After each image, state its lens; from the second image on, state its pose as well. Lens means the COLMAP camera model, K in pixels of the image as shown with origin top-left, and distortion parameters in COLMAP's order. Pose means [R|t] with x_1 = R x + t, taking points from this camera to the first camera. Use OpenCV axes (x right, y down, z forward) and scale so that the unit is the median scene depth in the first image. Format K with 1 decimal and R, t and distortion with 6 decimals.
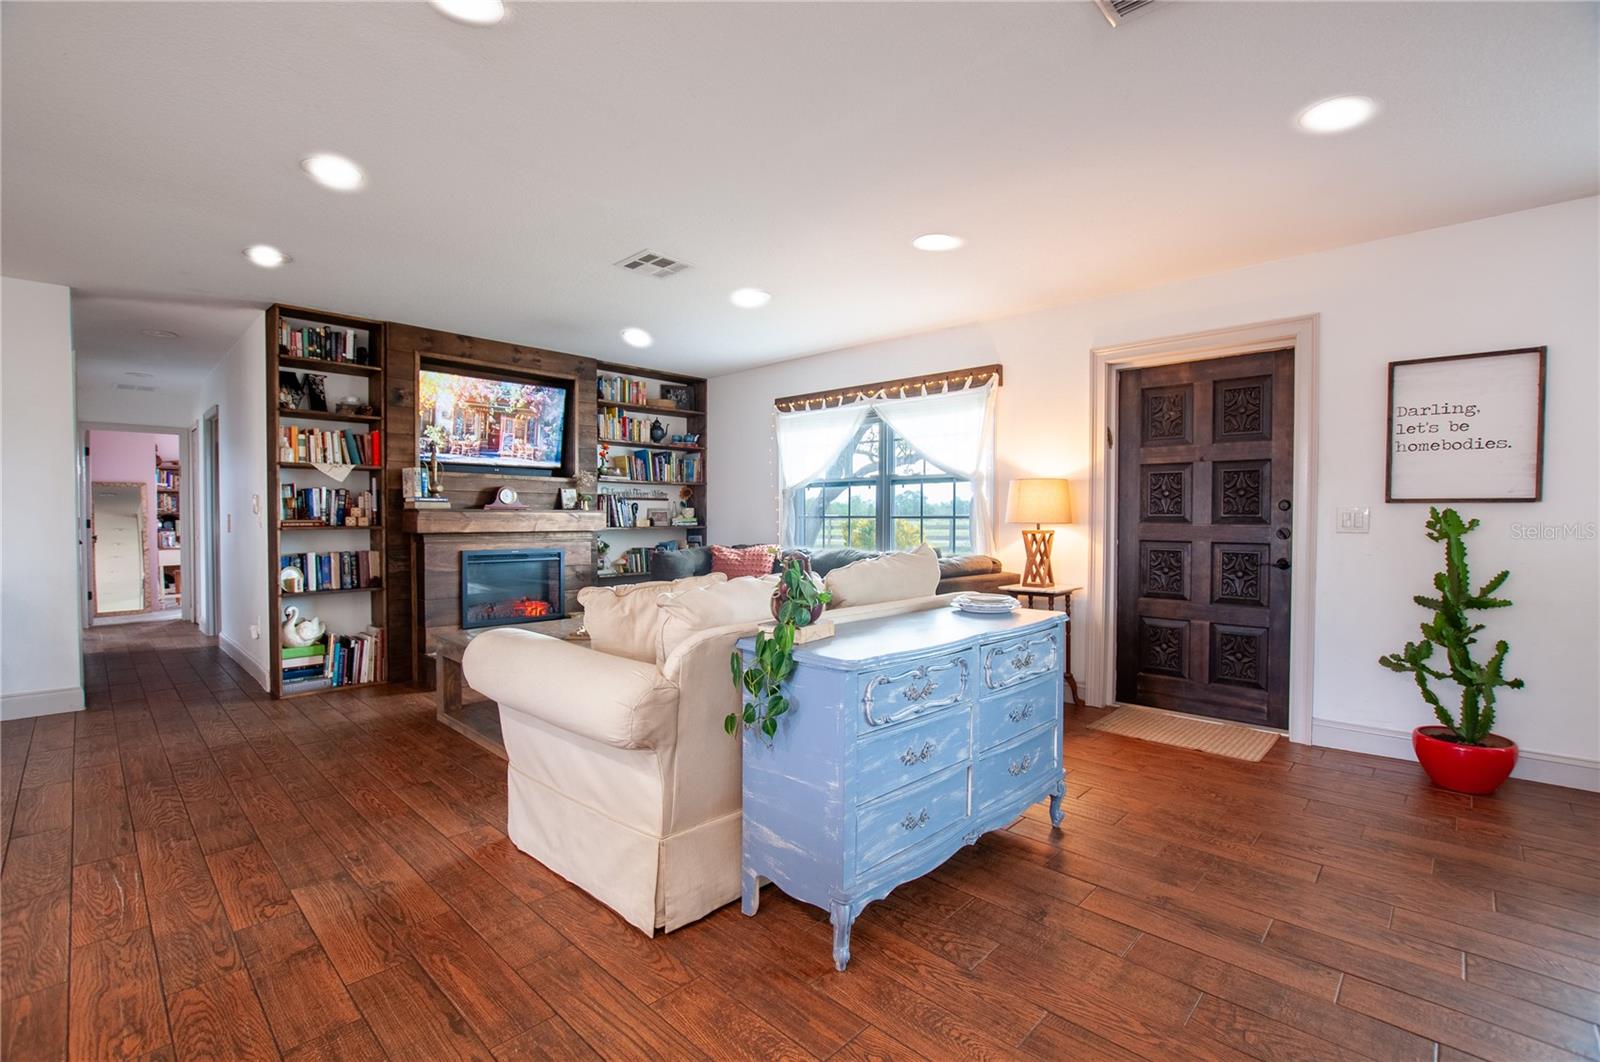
lens RADIAL K [[707.2, 0, 795.9], [0, 707.2, 532.0], [0, 0, 1]] dist [-0.030683, 0.002977]
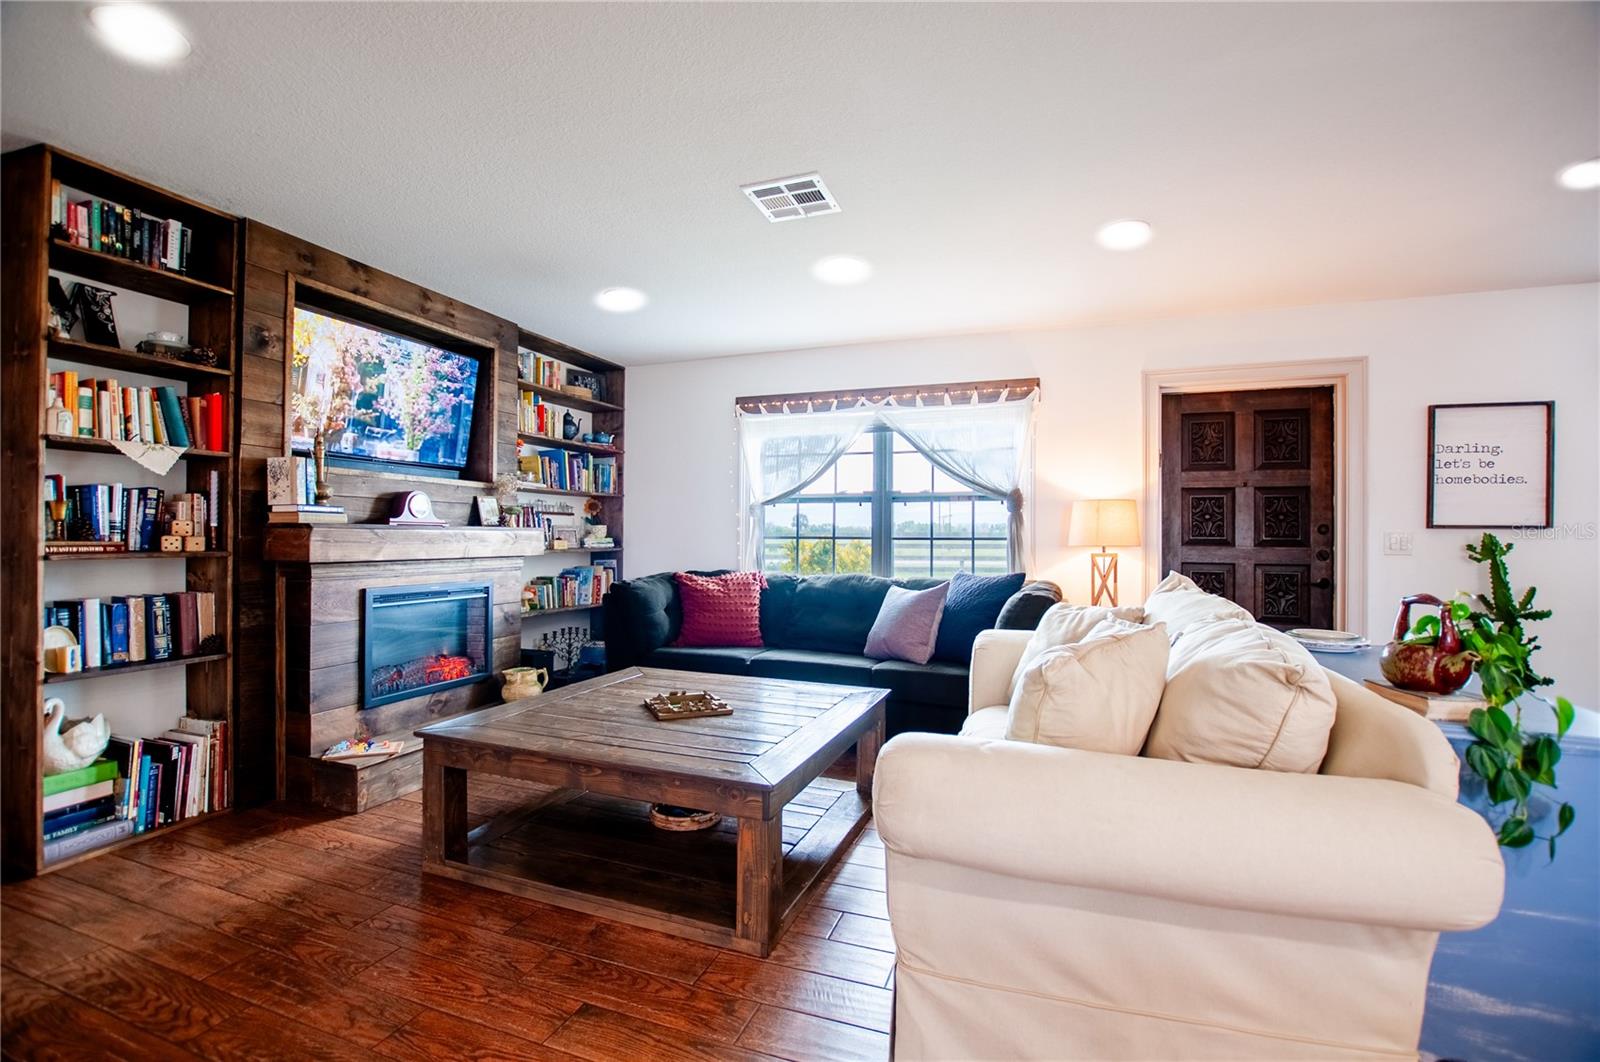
lens RADIAL K [[707.2, 0, 796.4], [0, 707.2, 533.3], [0, 0, 1]] dist [-0.030683, 0.002977]
pose [[0.919211, 0.005620, 0.393726, -0.379047], [0.003675, 0.999732, -0.022850, -0.008511], [-0.393748, 0.022451, 0.918944, 0.258471]]
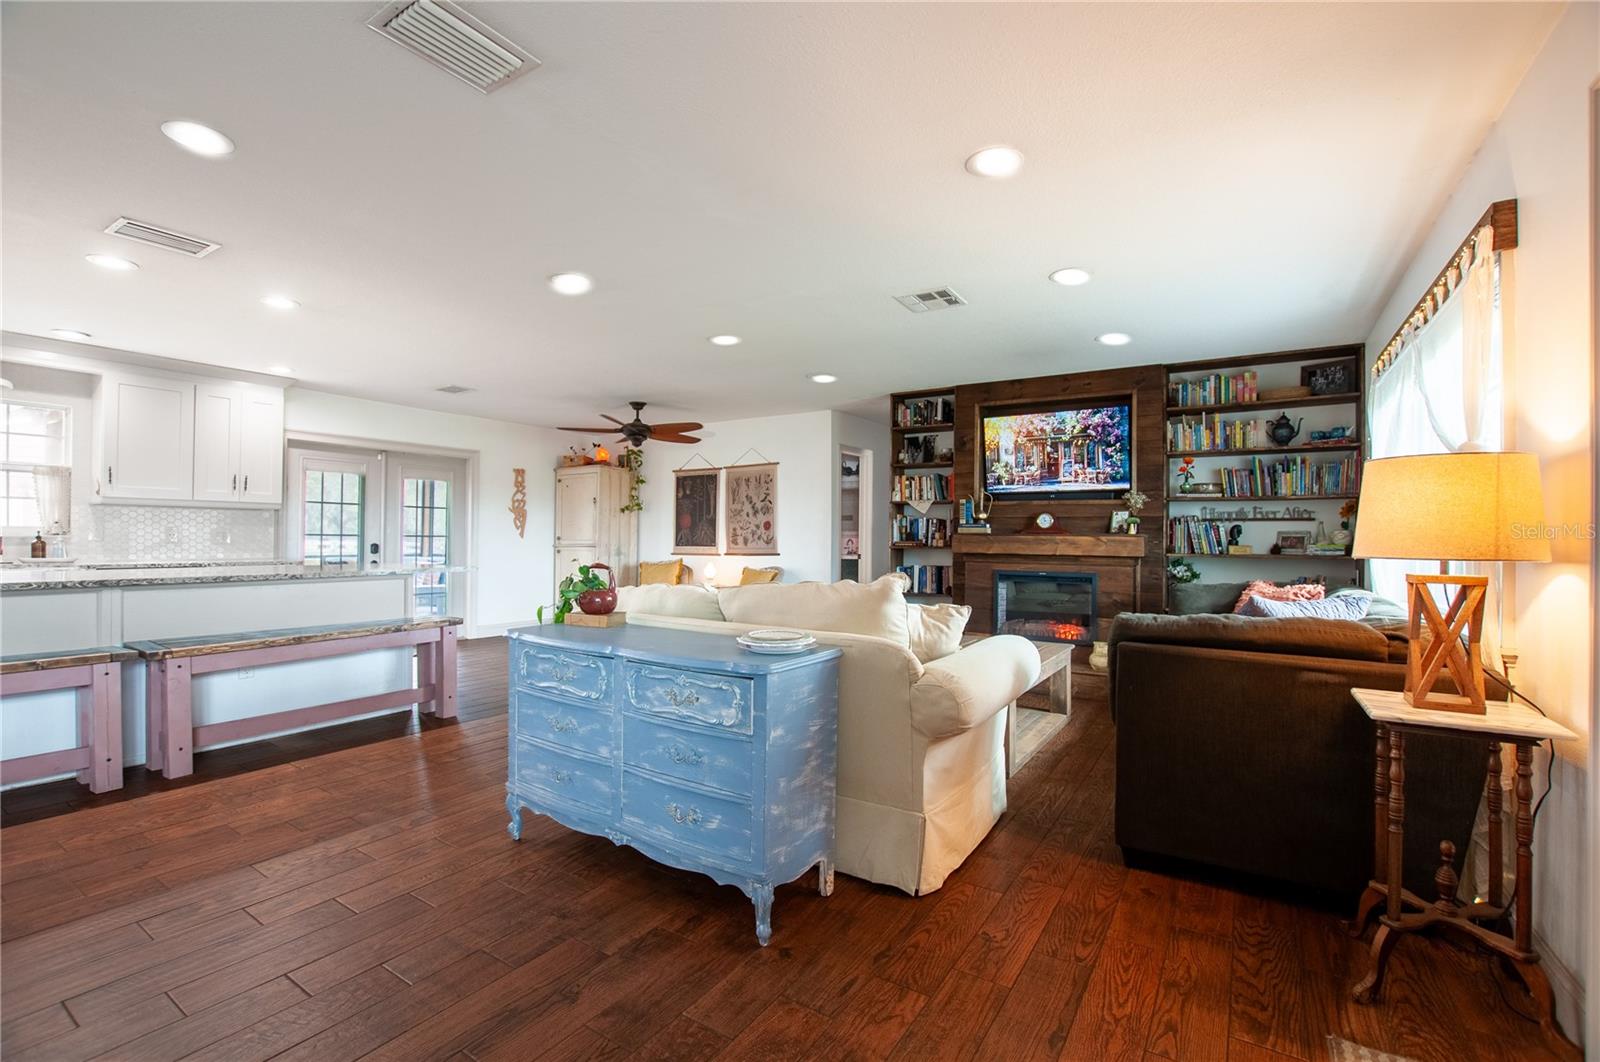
lens RADIAL K [[707.2, 0, 793.9], [0, 707.2, 527.9], [0, 0, 1]] dist [-0.030683, 0.002977]
pose [[0.188001, -0.012470, -0.982090, 0.619286], [-0.029052, 0.999411, -0.018251, -0.011113], [0.981739, 0.031963, 0.187528, 0.479599]]
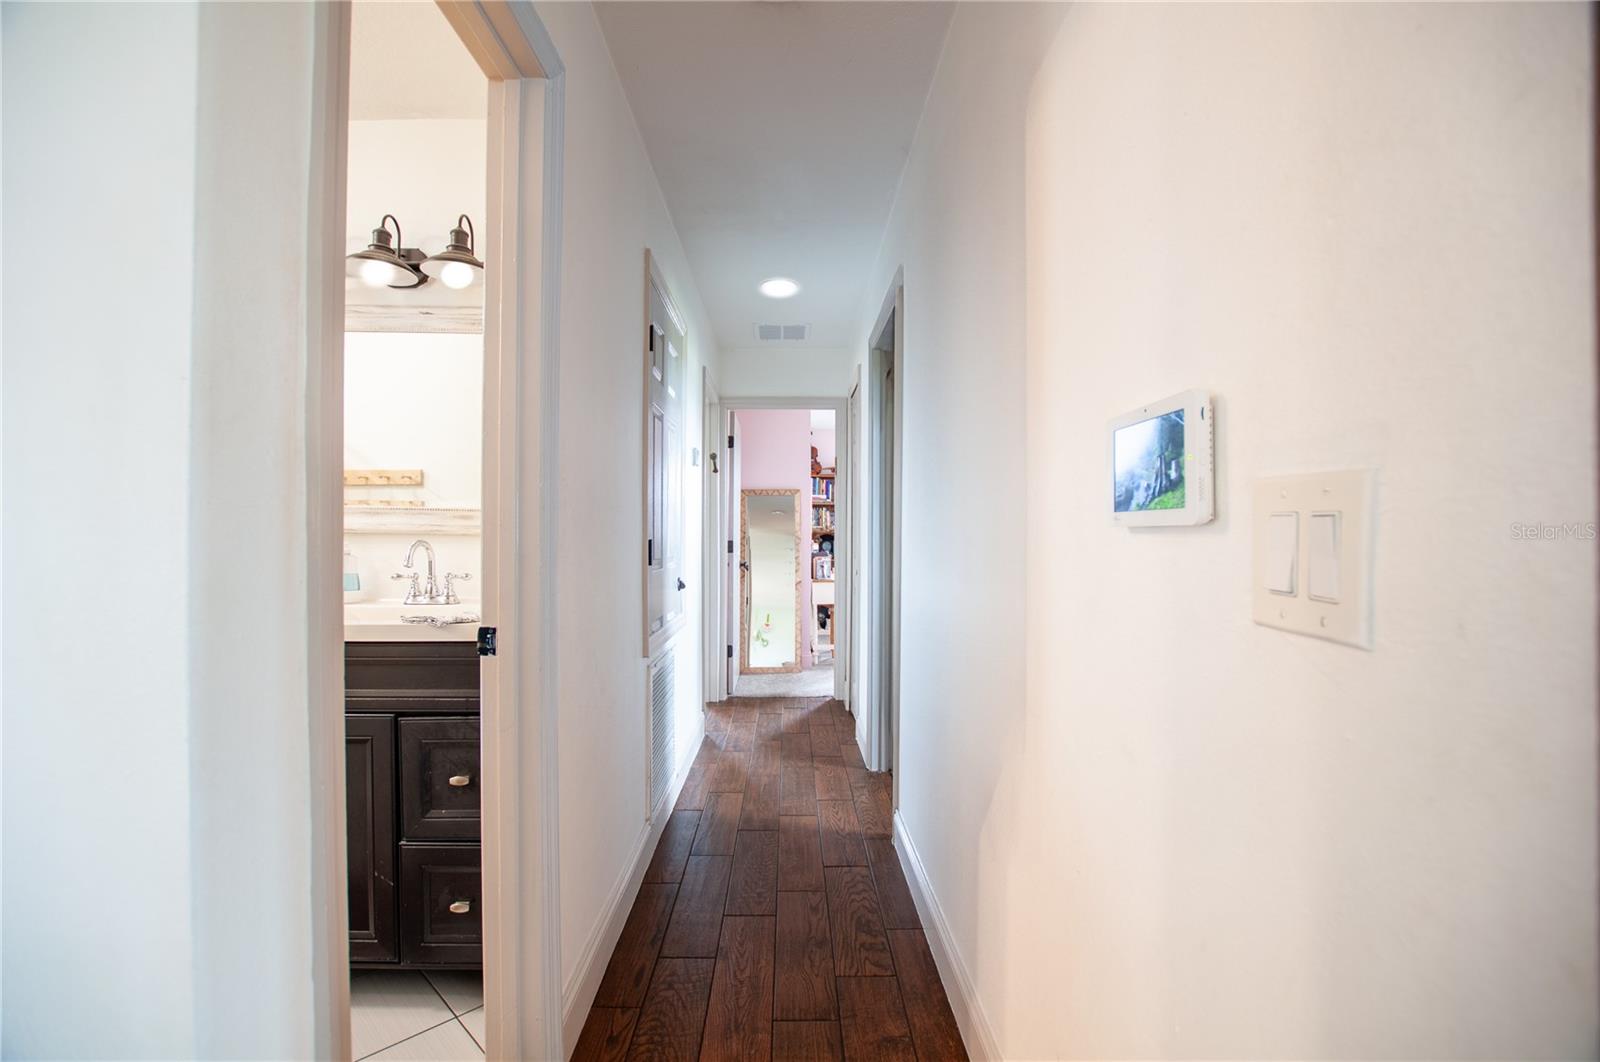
lens RADIAL K [[707.2, 0, 800.1], [0, 707.2, 534.5], [0, 0, 1]] dist [-0.030683, 0.002977]
pose [[0.710754, -0.008255, -0.703392, -0.715108], [-0.011445, 0.999663, -0.023297, -0.011237], [0.703348, 0.024608, 0.710420, 0.807445]]
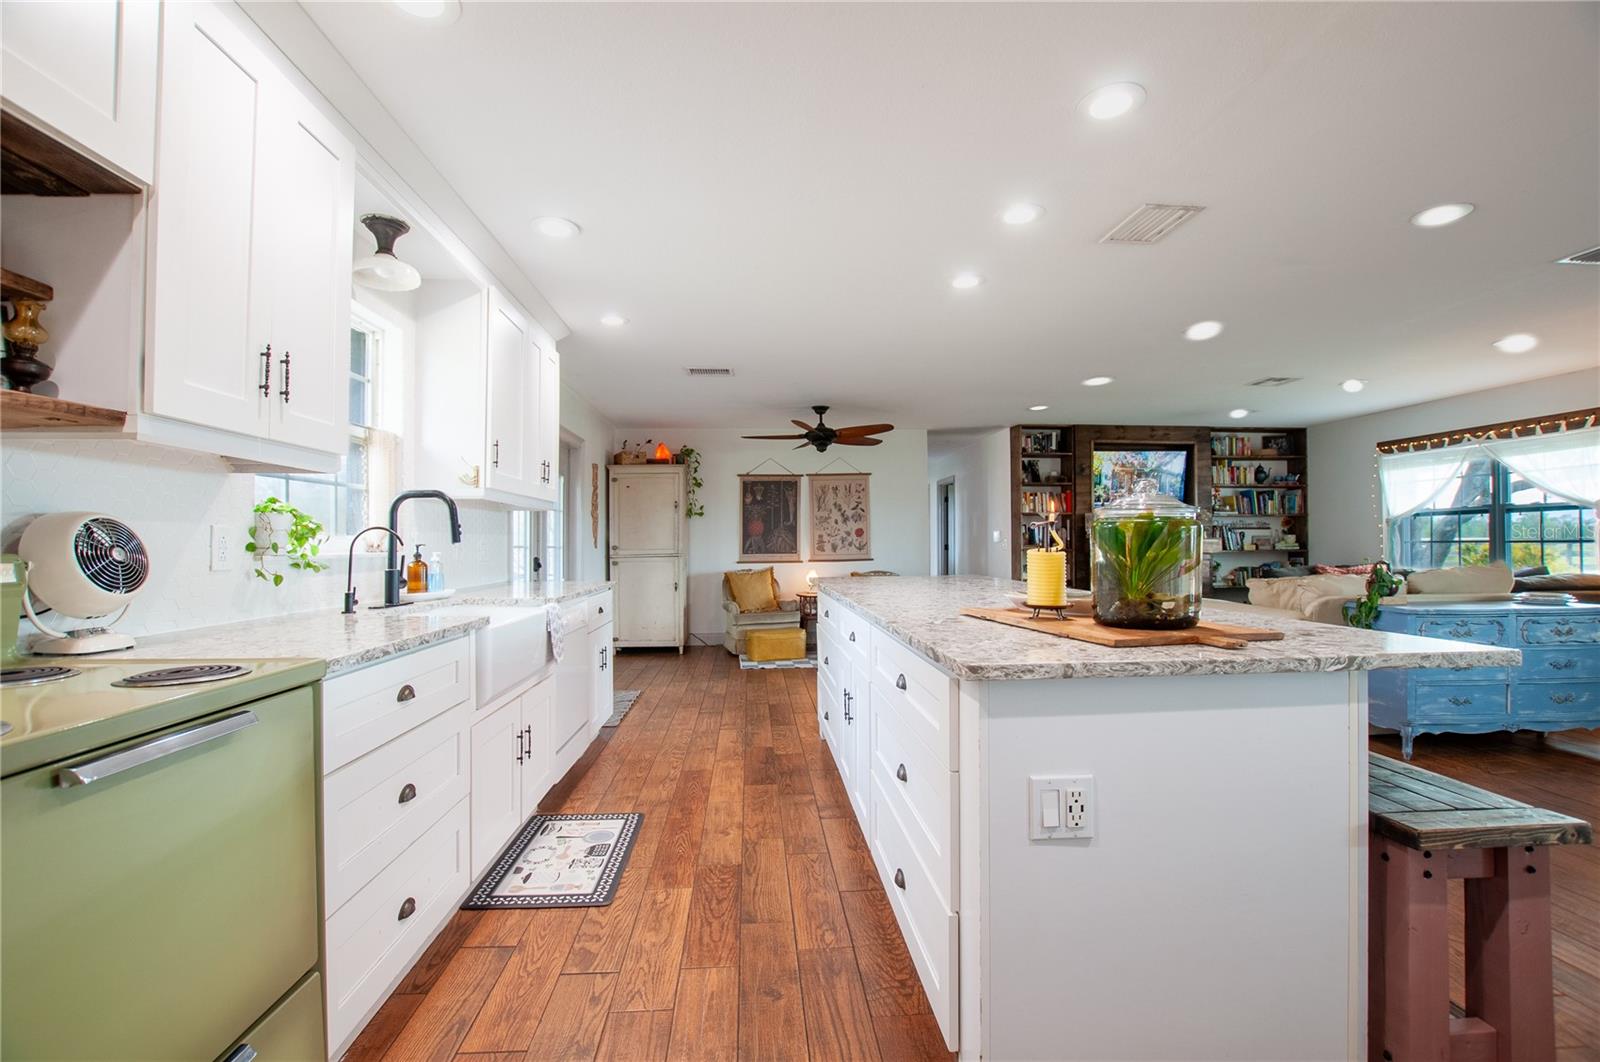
lens RADIAL K [[707.2, 0, 796.2], [0, 707.2, 531.7], [0, 0, 1]] dist [-0.030683, 0.002977]
pose [[0.737211, -0.015077, -0.675495, 0.044855], [-0.010114, 0.999393, -0.033344, 0.012927], [0.675587, 0.031413, 0.736610, -0.657972]]
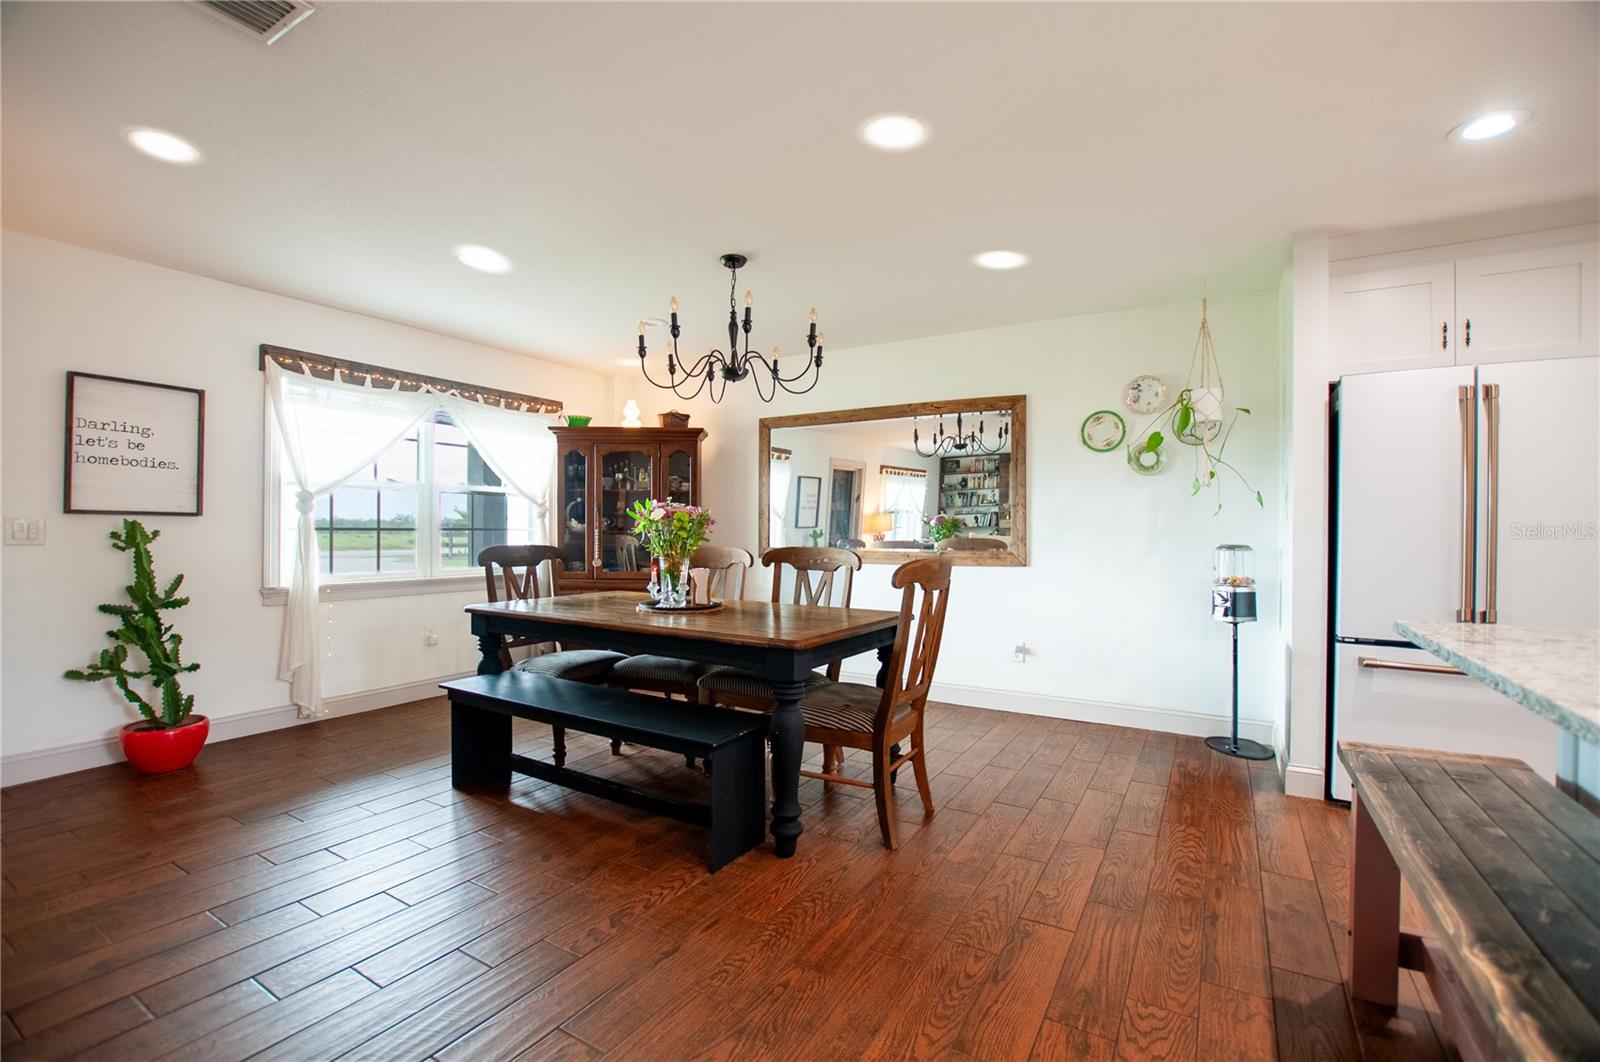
lens RADIAL K [[707.2, 0, 794.5], [0, 707.2, 537.7], [0, 0, 1]] dist [-0.030683, 0.002977]
pose [[-0.214257, -0.010822, 0.976717, -0.218845], [0.014566, 0.999792, 0.014273, -0.004659], [-0.976669, 0.017285, -0.214055, 0.141855]]
